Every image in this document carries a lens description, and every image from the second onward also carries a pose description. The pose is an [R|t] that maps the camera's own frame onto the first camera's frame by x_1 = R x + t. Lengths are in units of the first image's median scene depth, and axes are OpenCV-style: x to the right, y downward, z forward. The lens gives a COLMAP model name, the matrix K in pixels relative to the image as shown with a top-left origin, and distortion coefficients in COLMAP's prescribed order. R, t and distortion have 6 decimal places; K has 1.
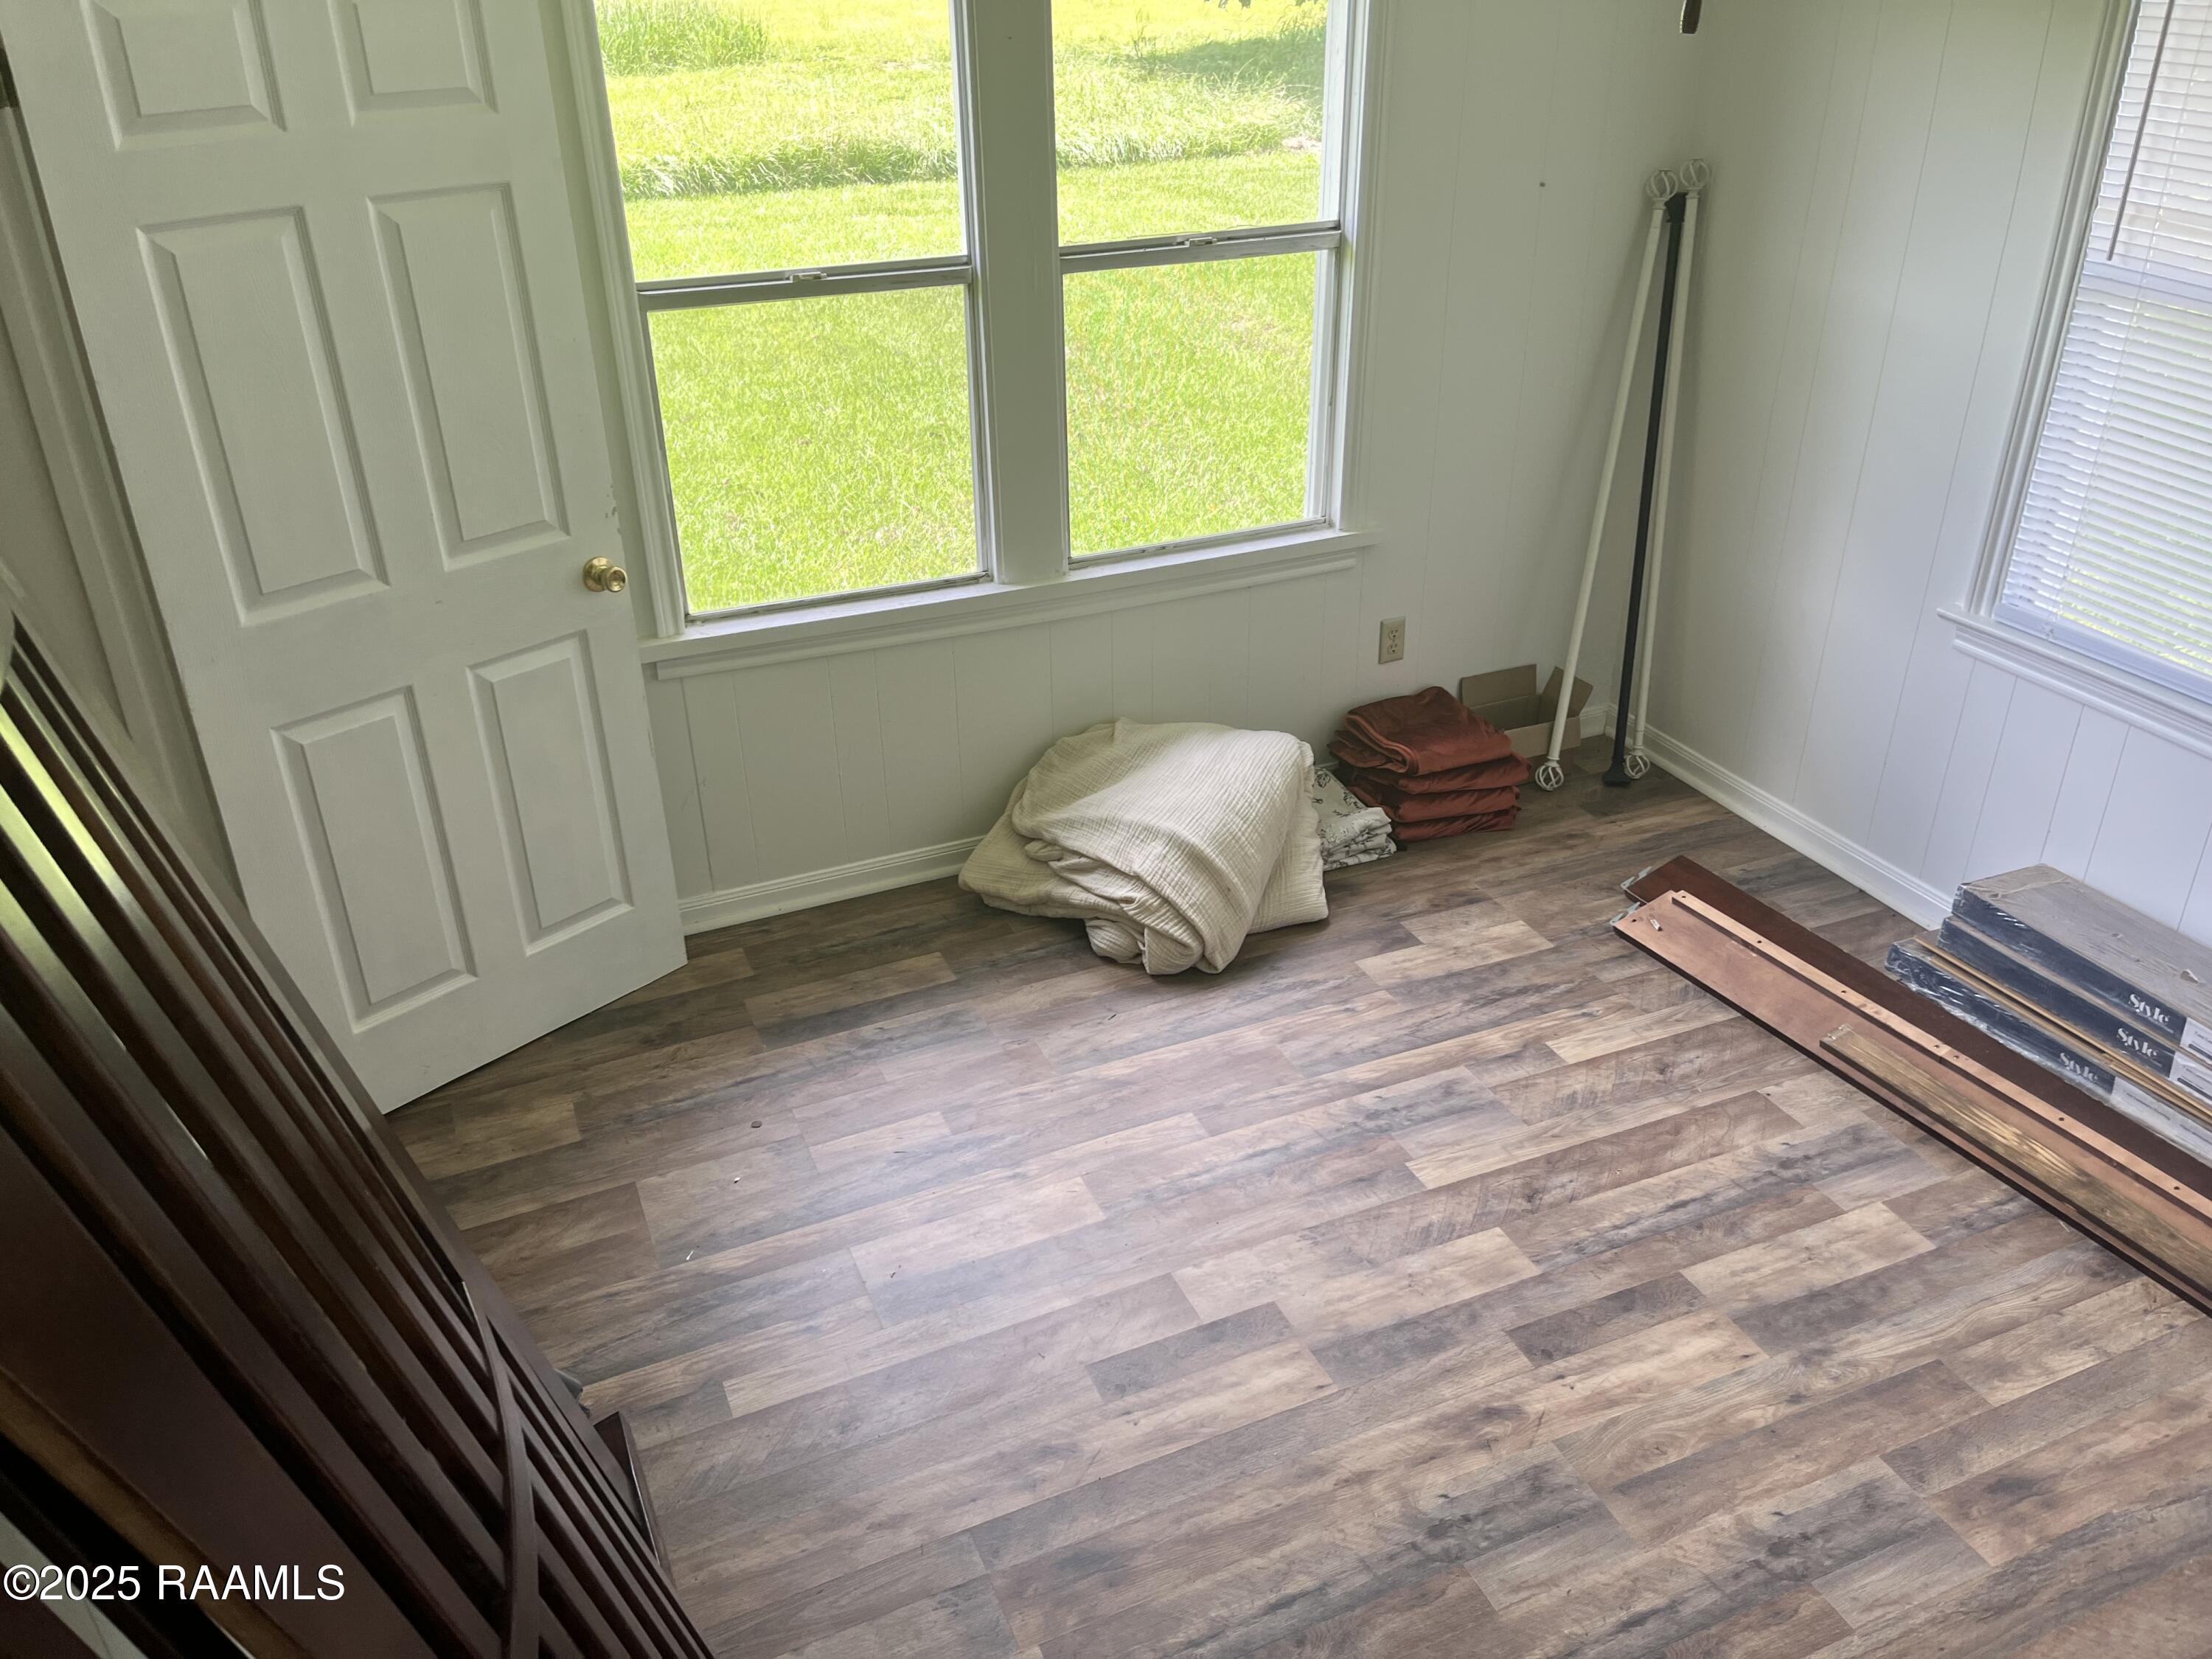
lens RADIAL K [[1731.8, 0, 1106.0], [0, 1731.8, 829.5], [0, 0, 1]] dist [0.054391, -0.063873]
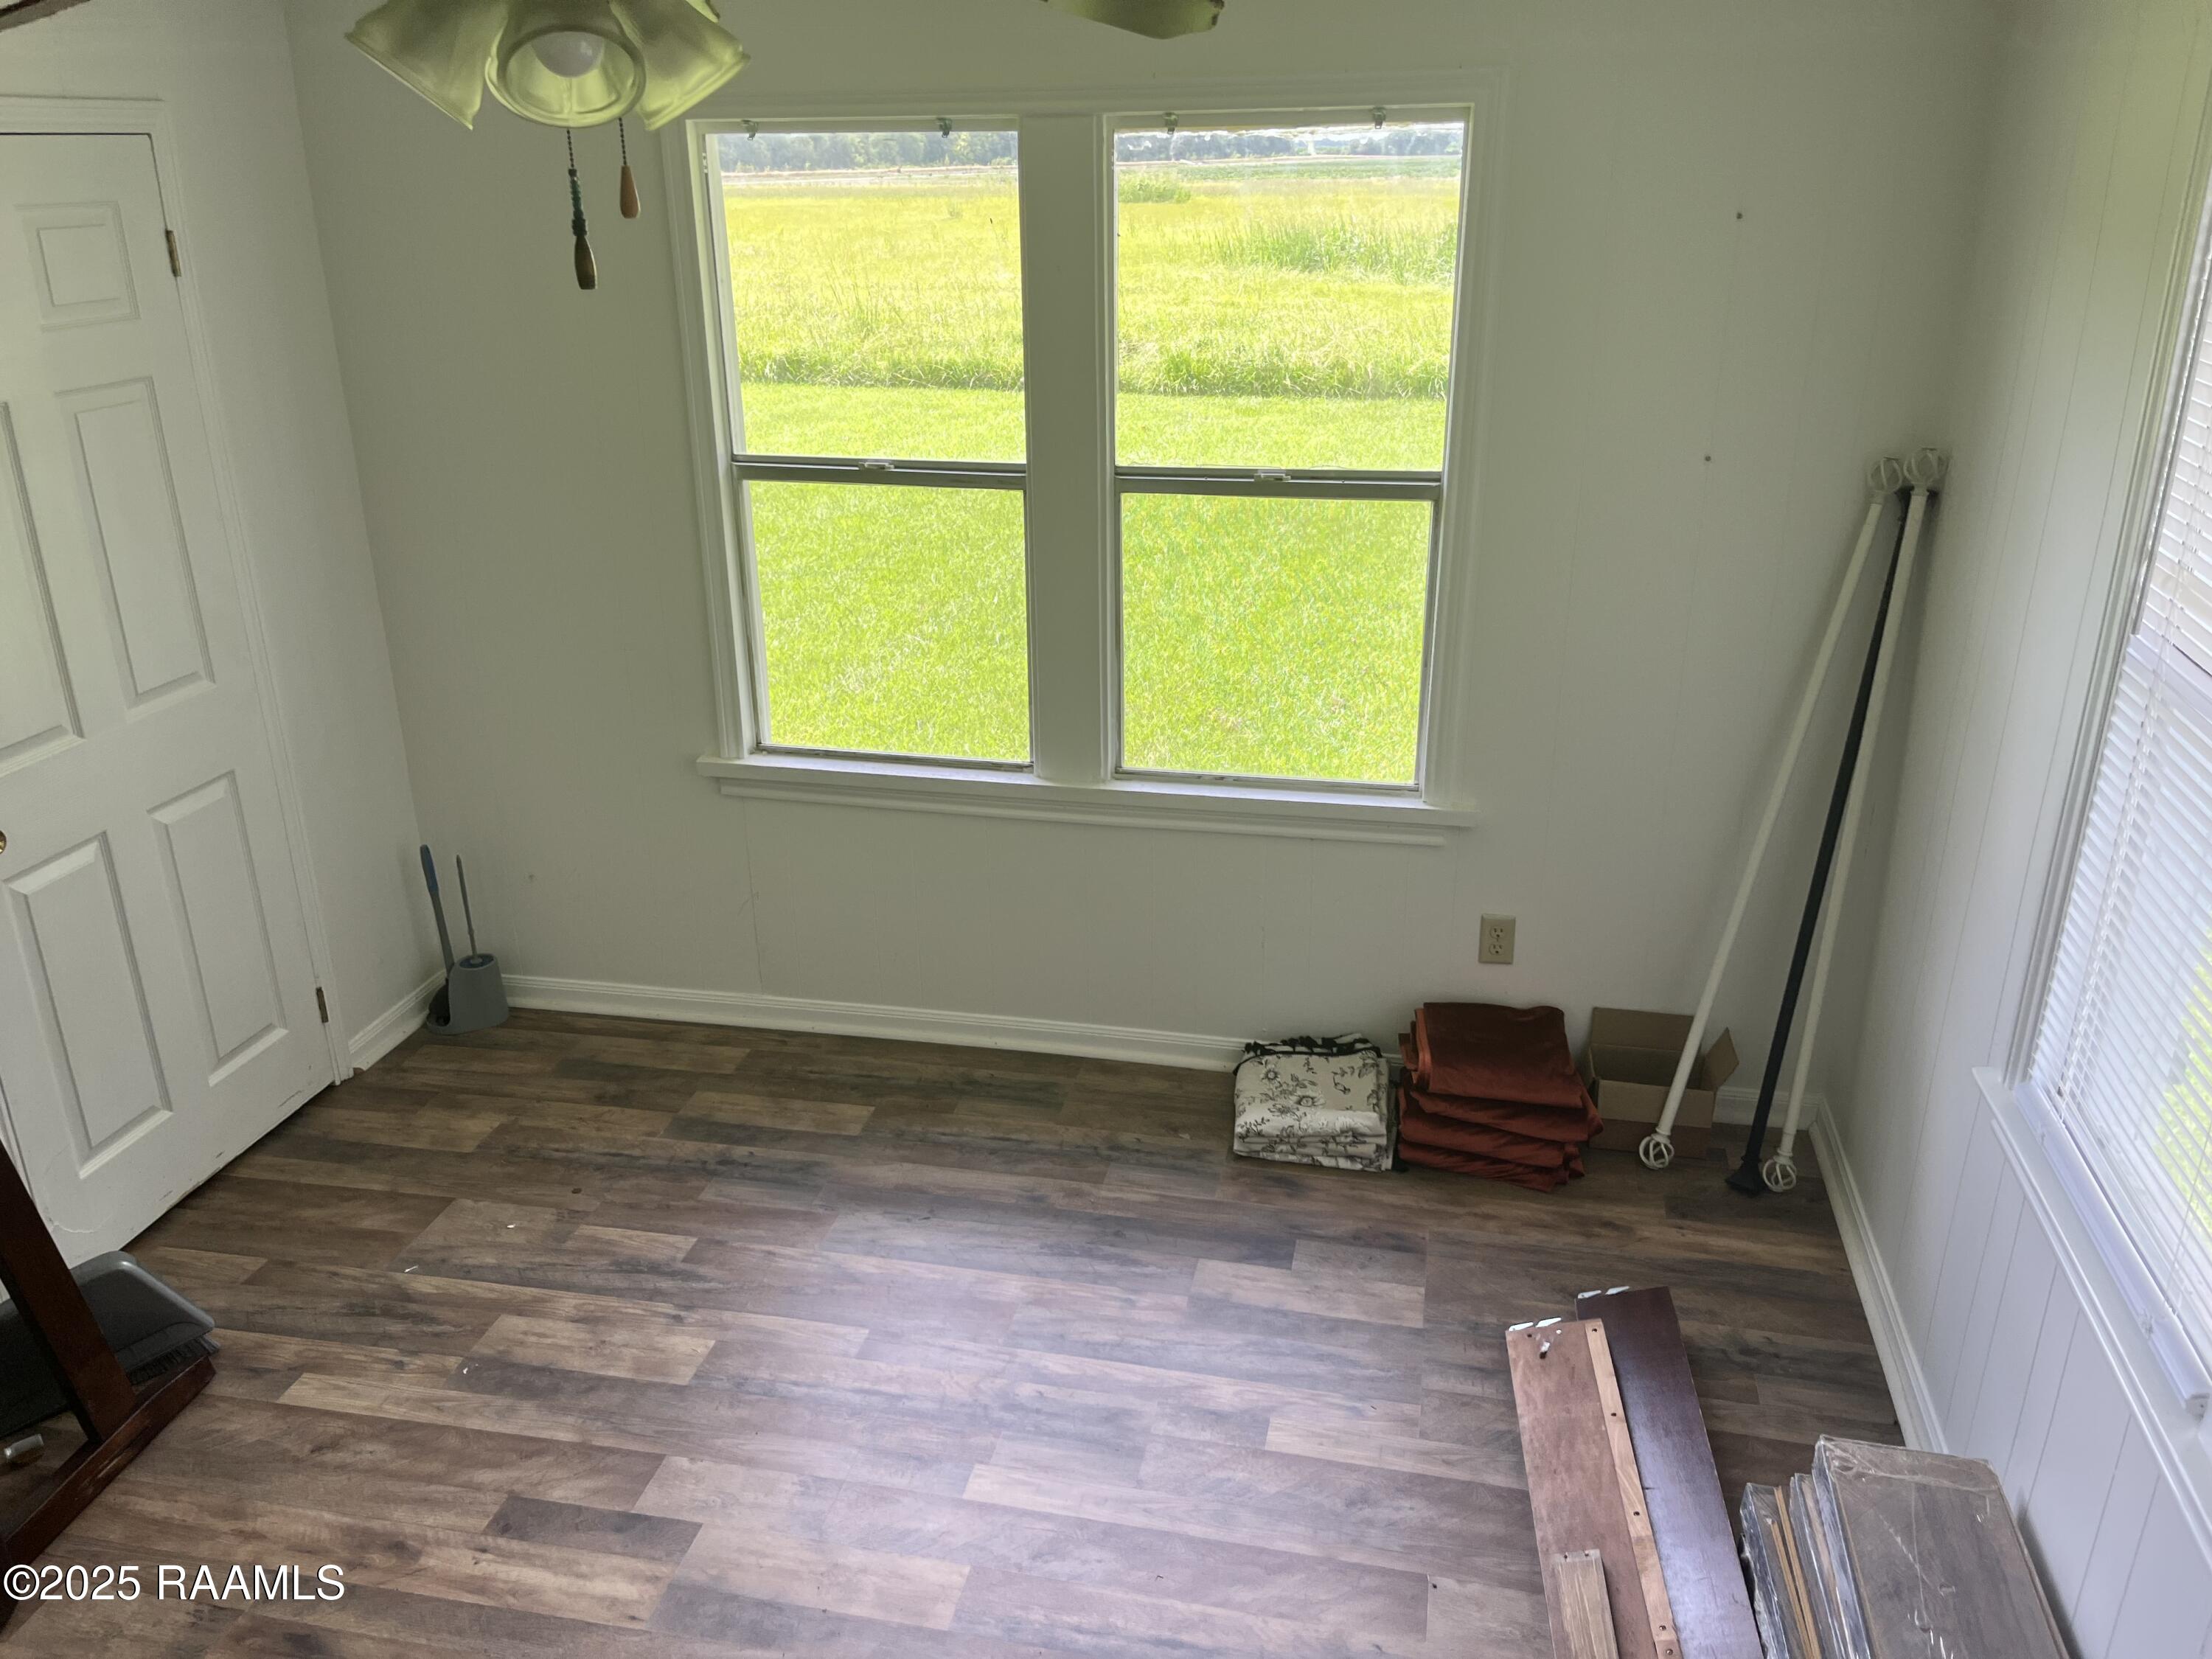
lens RADIAL K [[1731.8, 0, 1106.0], [0, 1731.8, 829.5], [0, 0, 1]] dist [0.054391, -0.063873]
pose [[0.807626, 0.219609, -0.547277, 0.517414], [-0.272839, 0.961916, -0.016640, -0.103286], [0.522780, 0.162758, 0.836786, 0.173899]]
